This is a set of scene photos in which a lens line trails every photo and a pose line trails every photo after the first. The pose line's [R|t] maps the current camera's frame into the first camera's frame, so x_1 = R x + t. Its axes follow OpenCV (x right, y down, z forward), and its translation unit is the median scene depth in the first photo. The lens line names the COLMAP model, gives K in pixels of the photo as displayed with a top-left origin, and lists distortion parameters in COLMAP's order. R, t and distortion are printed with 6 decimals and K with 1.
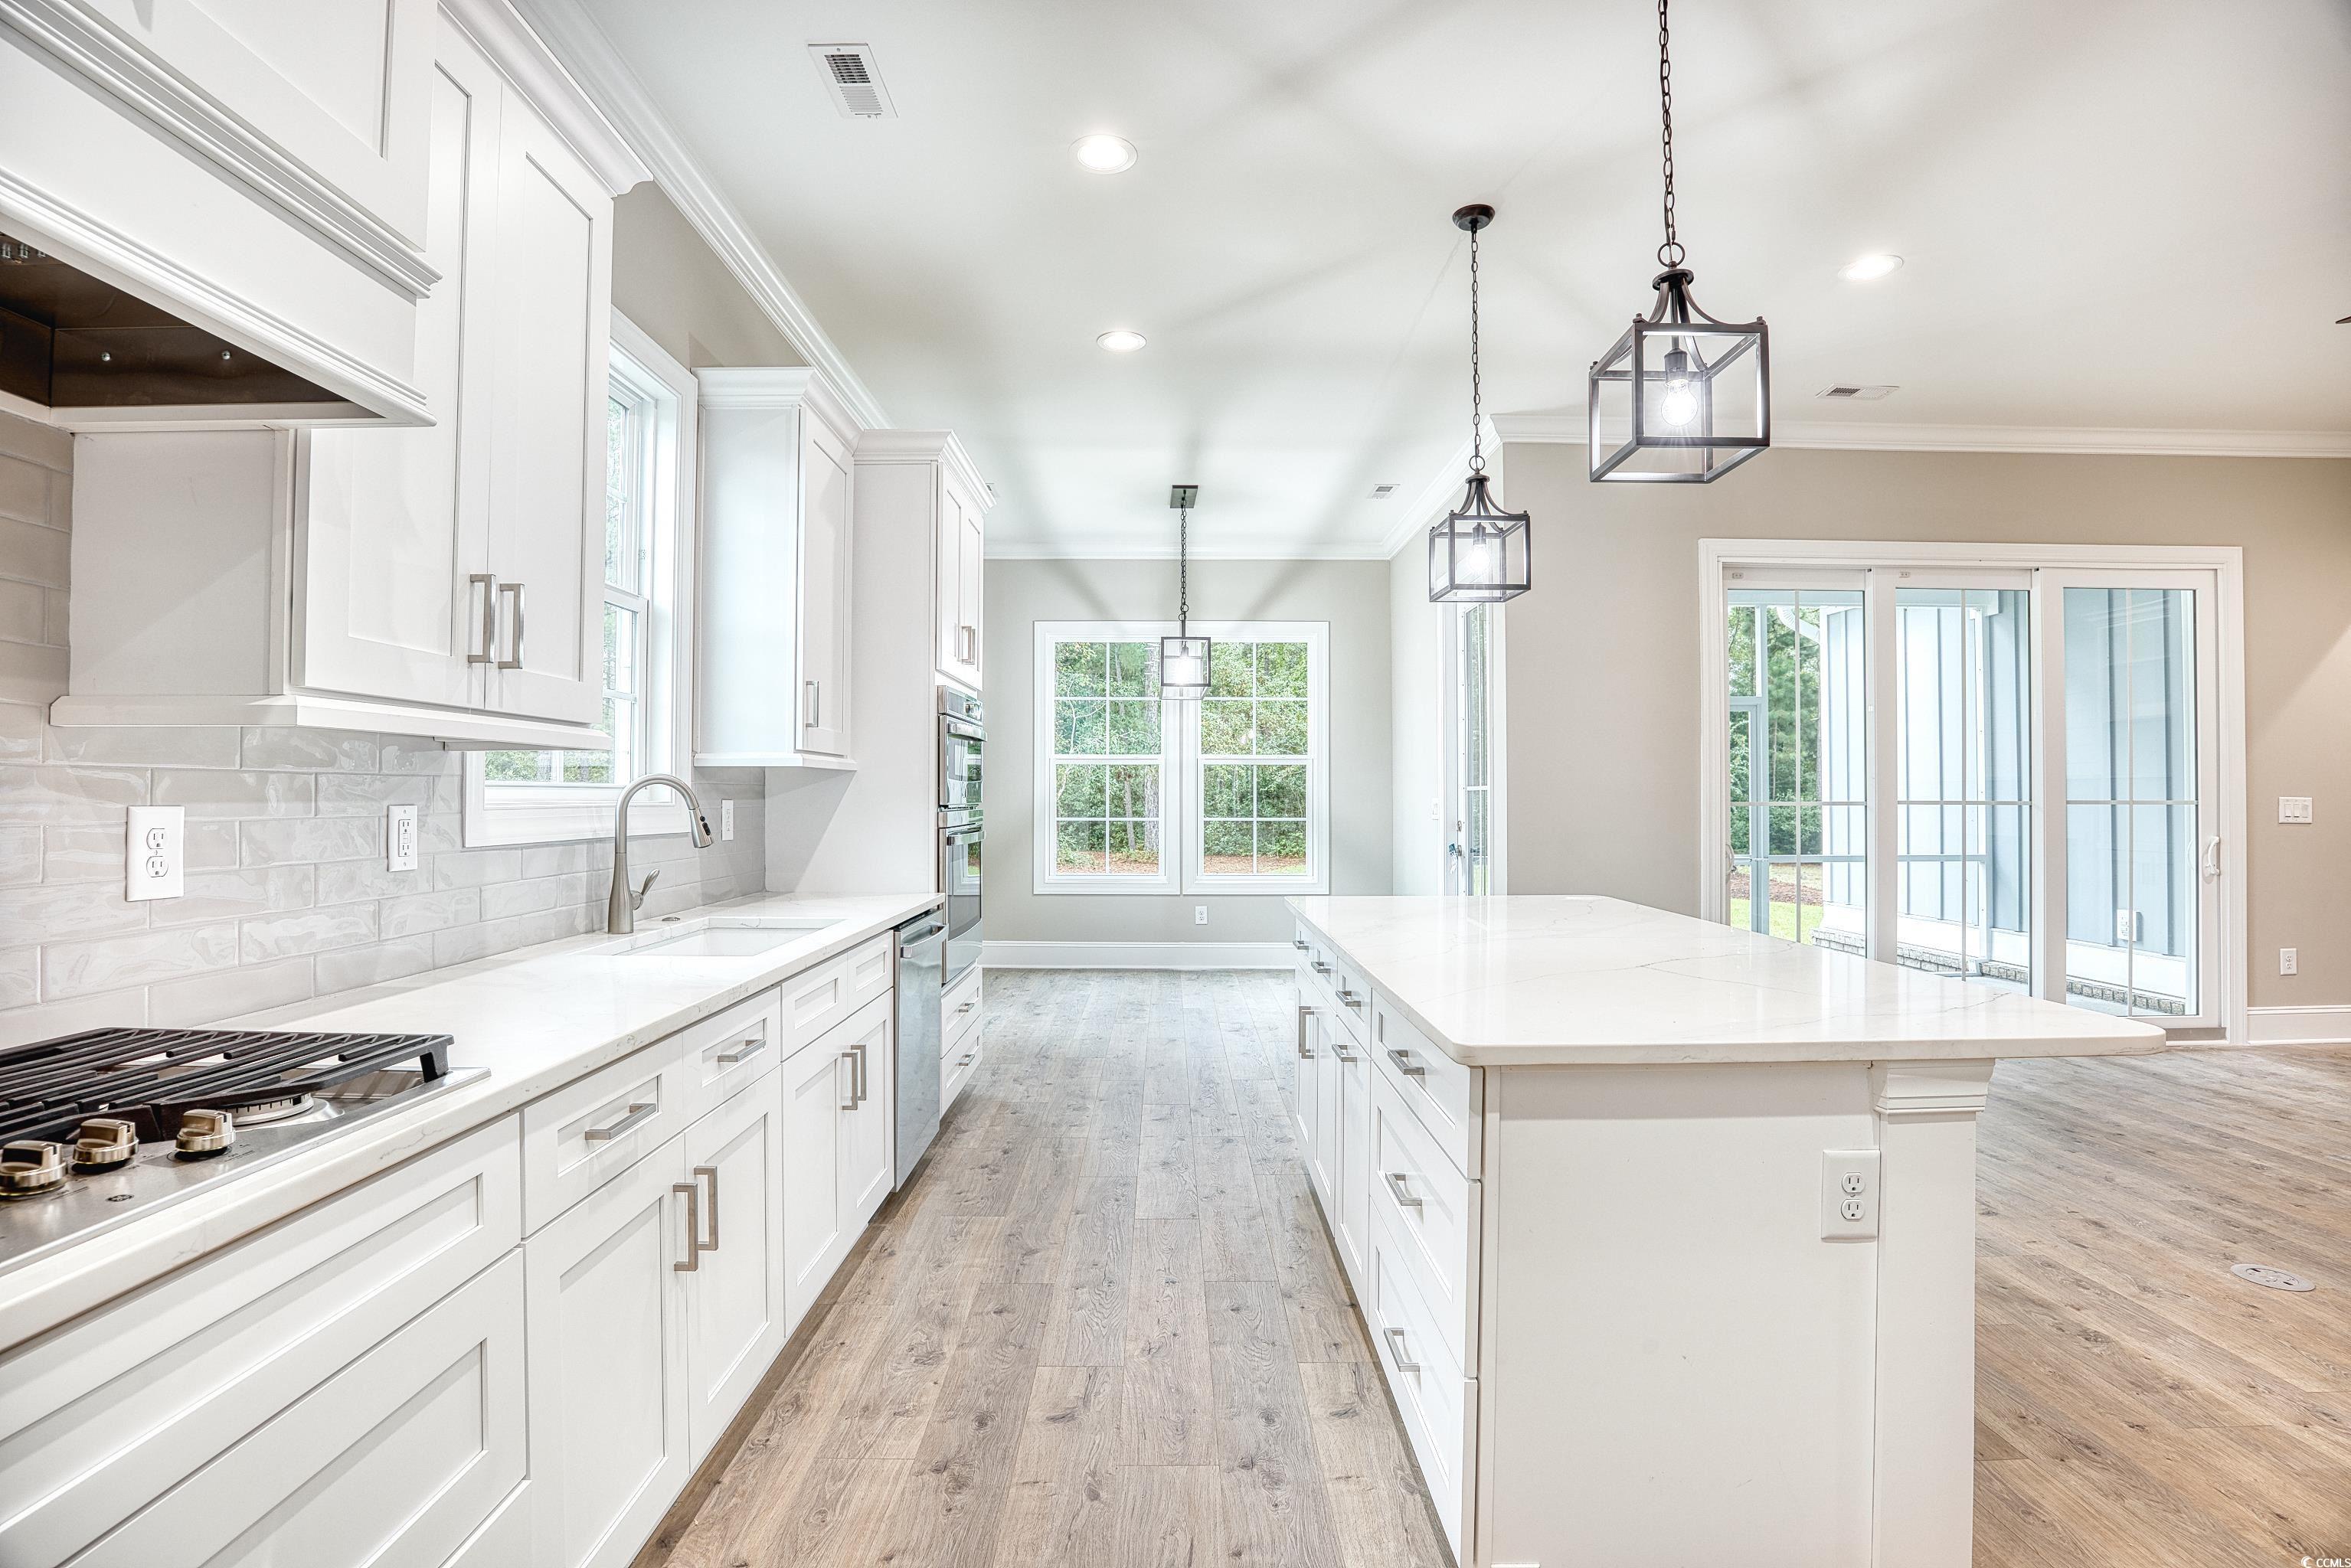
lens RADIAL K [[1101.4, 0, 1172.9], [0, 1101.4, 780.2], [0, 0, 1]] dist [-0.062778, 0.016220]
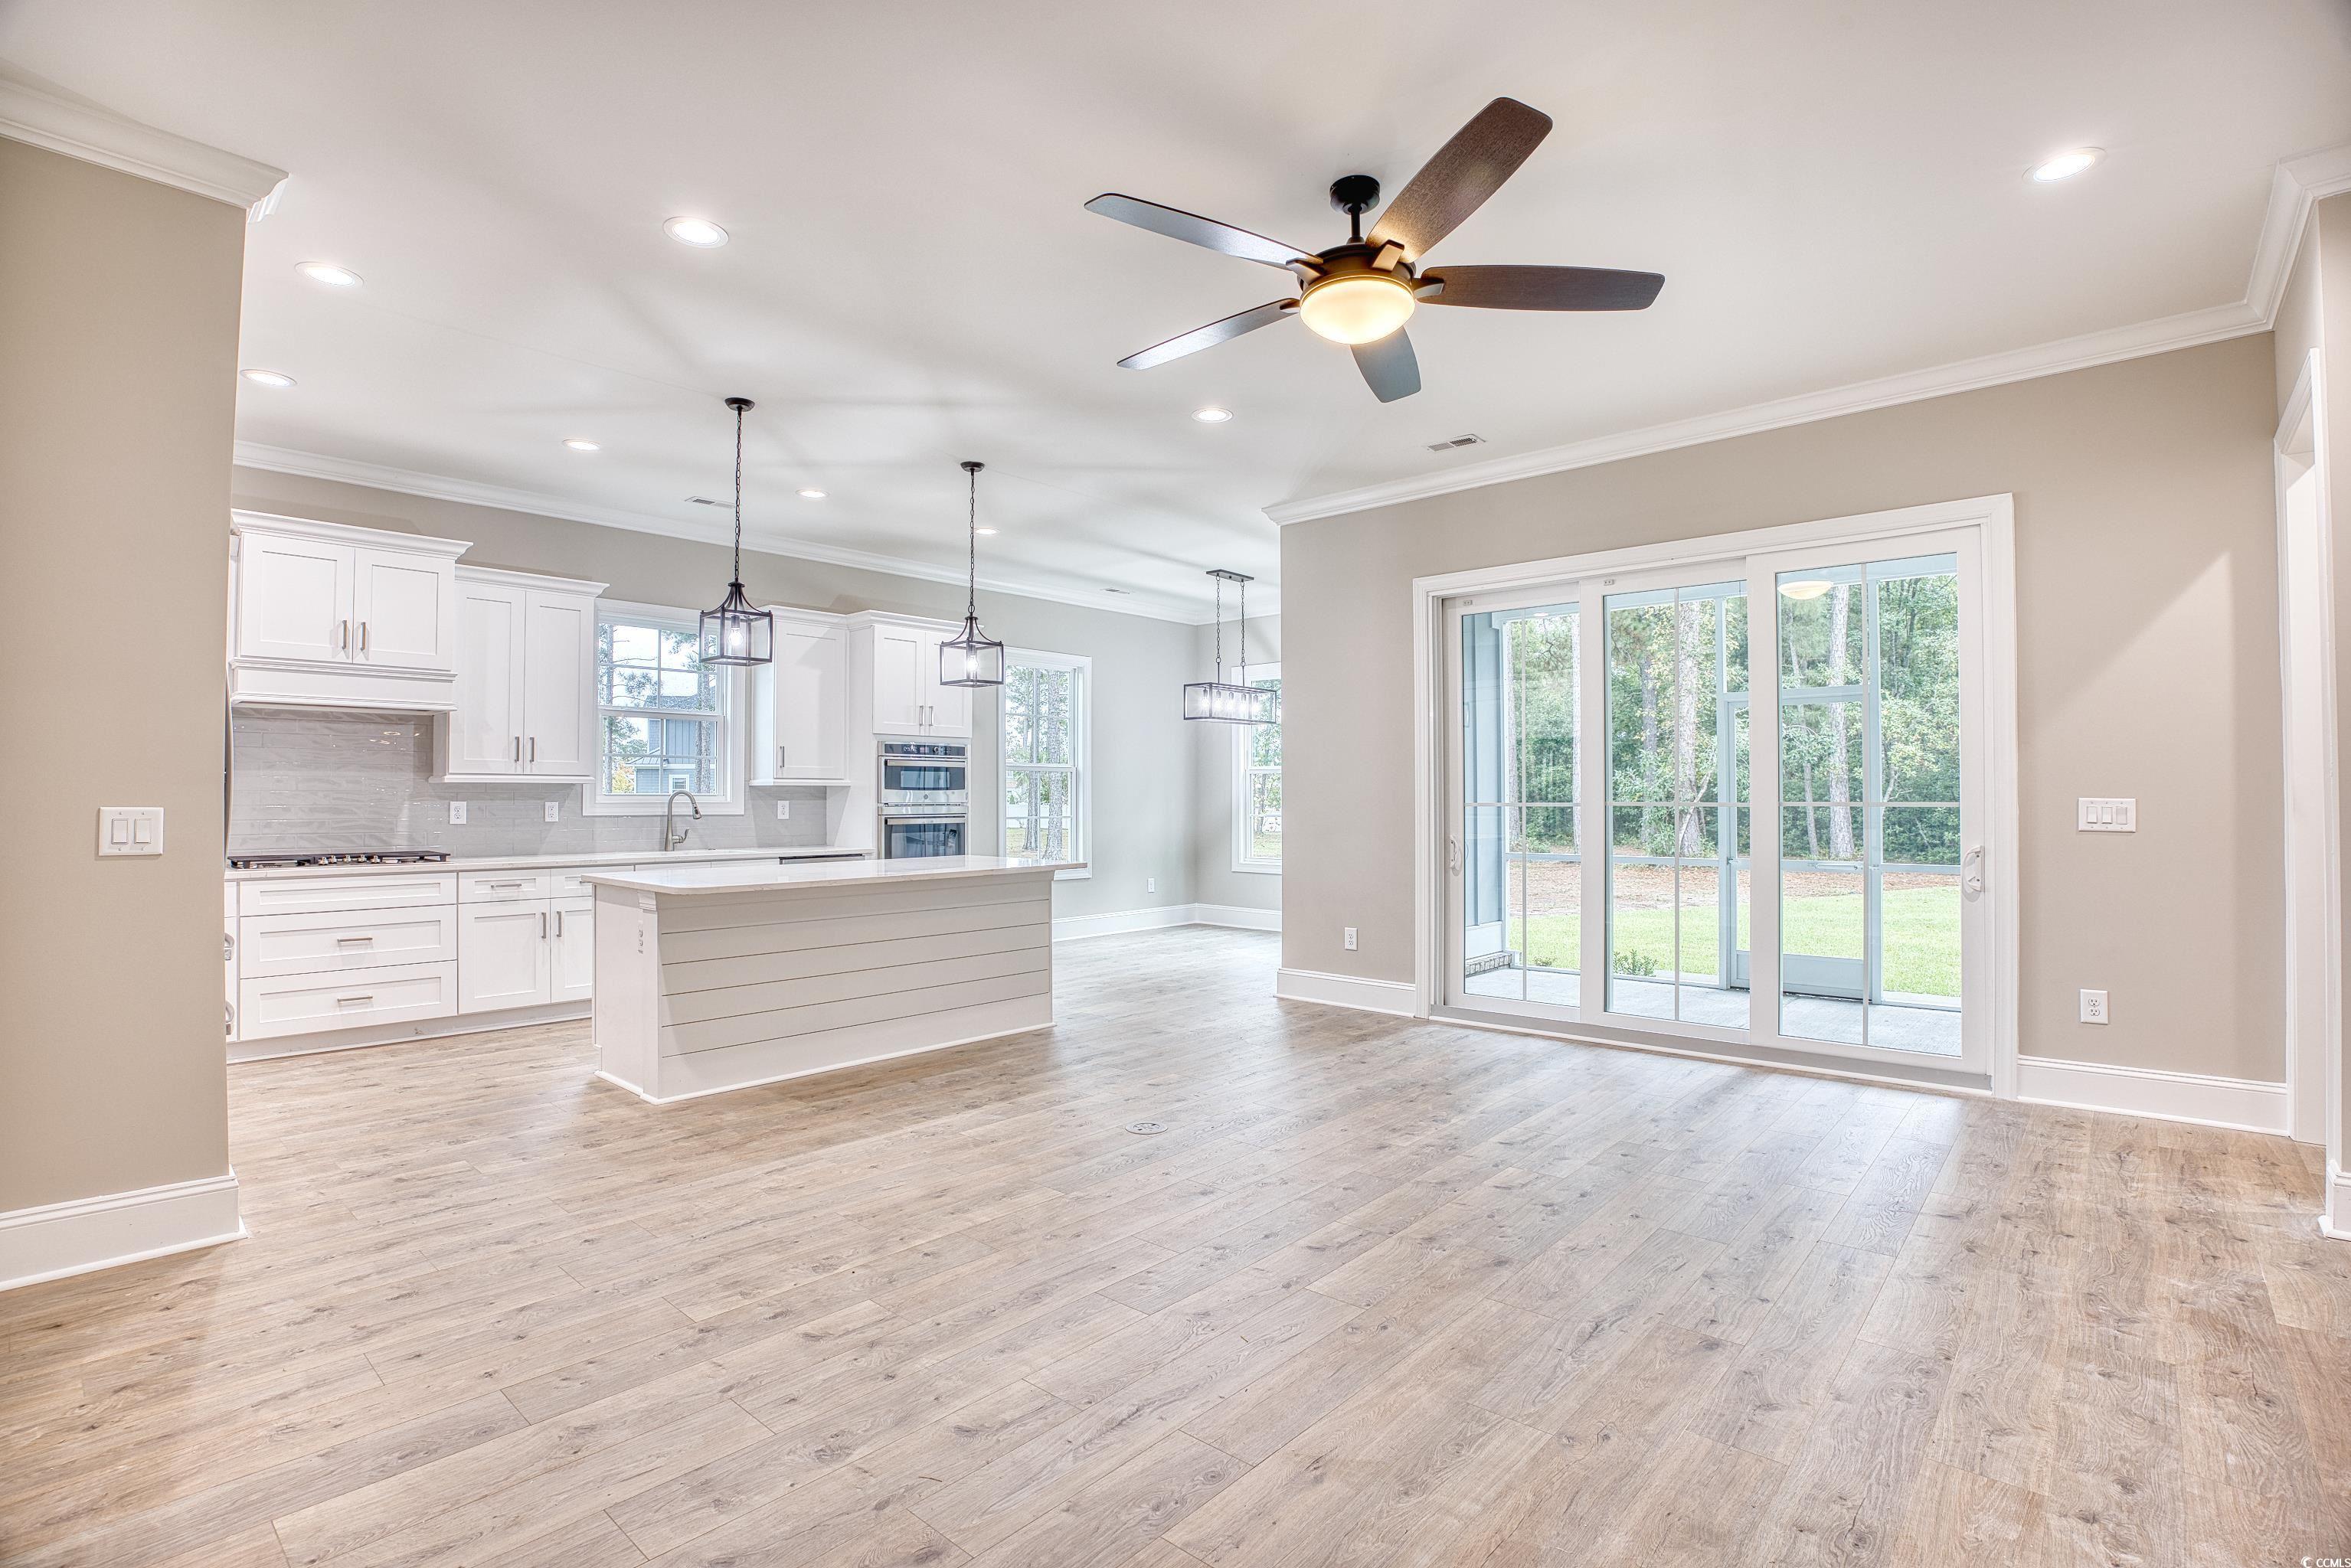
lens RADIAL K [[1101.4, 0, 1172.9], [0, 1101.4, 780.2], [0, 0, 1]] dist [-0.062778, 0.016220]
pose [[0.737186, -0.012407, -0.675576, 2.148074], [0.011371, 0.999918, -0.005956, -0.000306], [0.675594, -0.003291, 0.737266, -0.108653]]
